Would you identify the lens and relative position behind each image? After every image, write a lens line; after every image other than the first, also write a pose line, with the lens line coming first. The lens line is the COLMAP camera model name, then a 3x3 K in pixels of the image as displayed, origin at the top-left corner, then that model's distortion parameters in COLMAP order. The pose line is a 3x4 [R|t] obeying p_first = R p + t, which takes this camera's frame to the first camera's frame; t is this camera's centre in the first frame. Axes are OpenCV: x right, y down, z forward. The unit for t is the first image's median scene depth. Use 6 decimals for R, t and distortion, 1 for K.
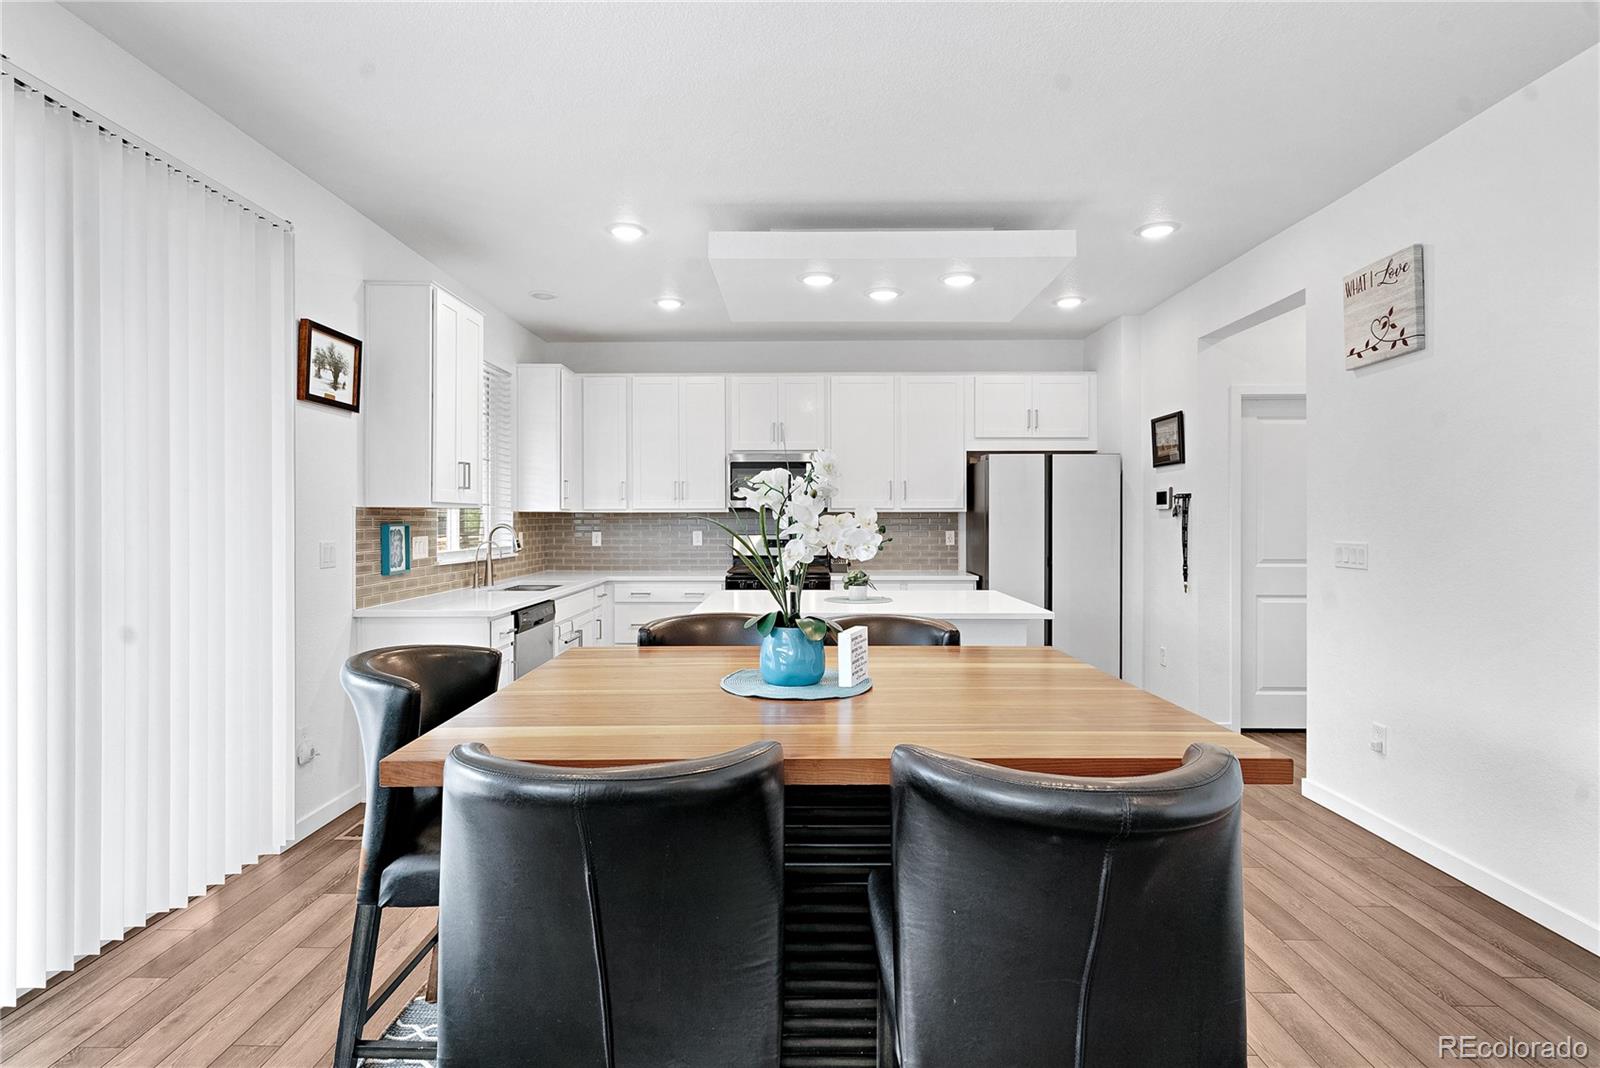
lens RADIAL K [[851.5, 0, 769.4], [0, 851.5, 522.5], [0, 0, 1]] dist [0.005441, 0.000409]
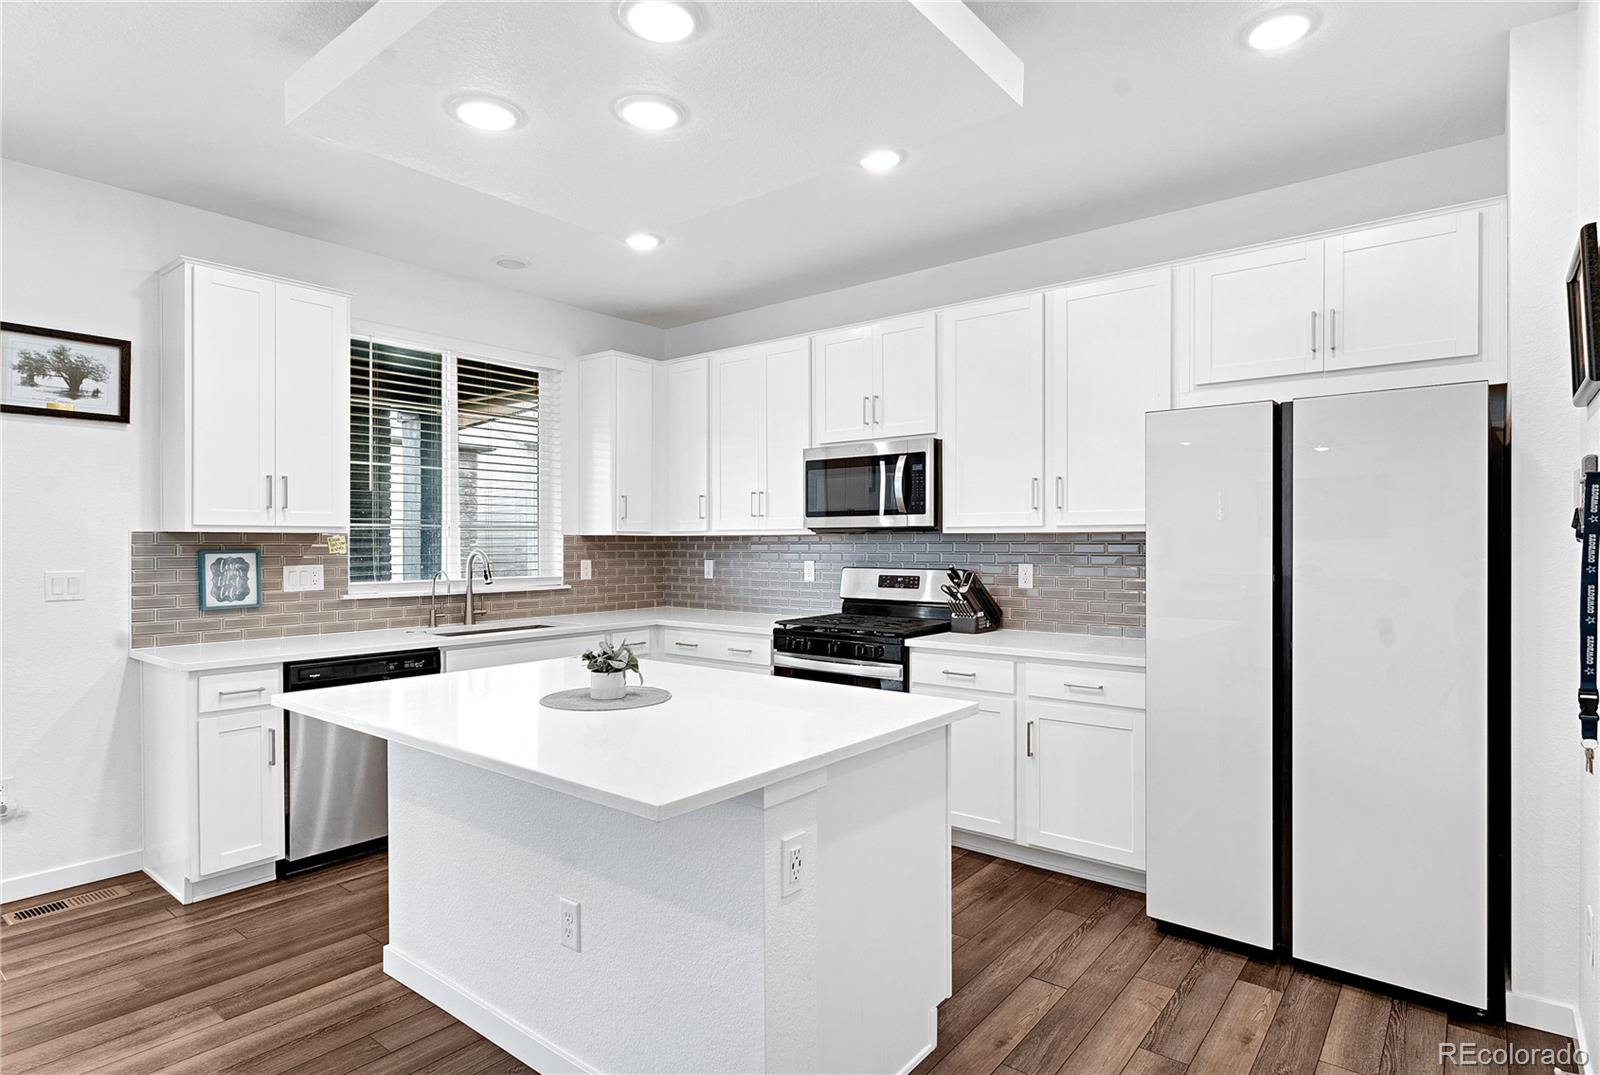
lens RADIAL K [[858.8, 0, 798.4], [0, 858.8, 544.6], [0, 0, 1]] dist [0.000200, 0.002708]
pose [[0.788230, 0.002617, -0.615376, 0.397308], [-0.002436, 0.999996, 0.001132, -0.005160], [0.615376, 0.000607, 0.788233, 0.483848]]
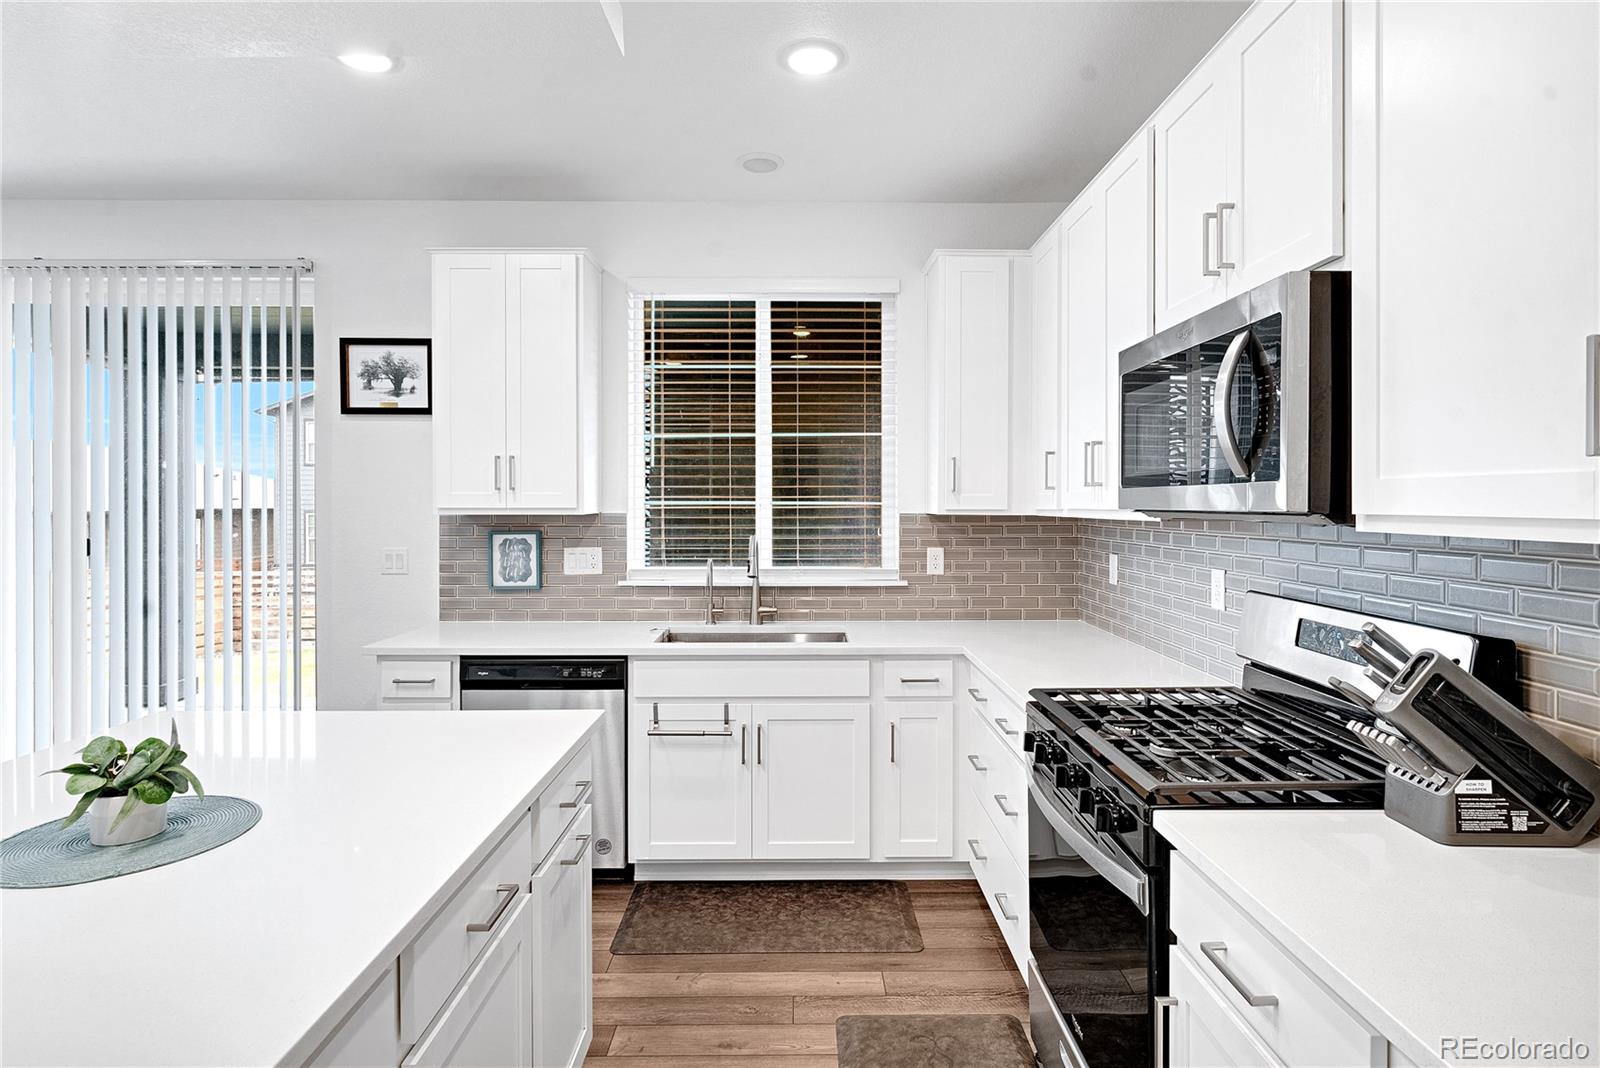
lens RADIAL K [[835.2, 0, 800.8], [0, 835.2, 507.2], [0, 0, 1]] dist [0.007264, -0.001093]
pose [[0.023321, 0.007129, -0.999703, 0.304563], [-0.001655, 0.999973, 0.007093, -0.021823], [0.999727, 0.001489, 0.023332, 0.920478]]
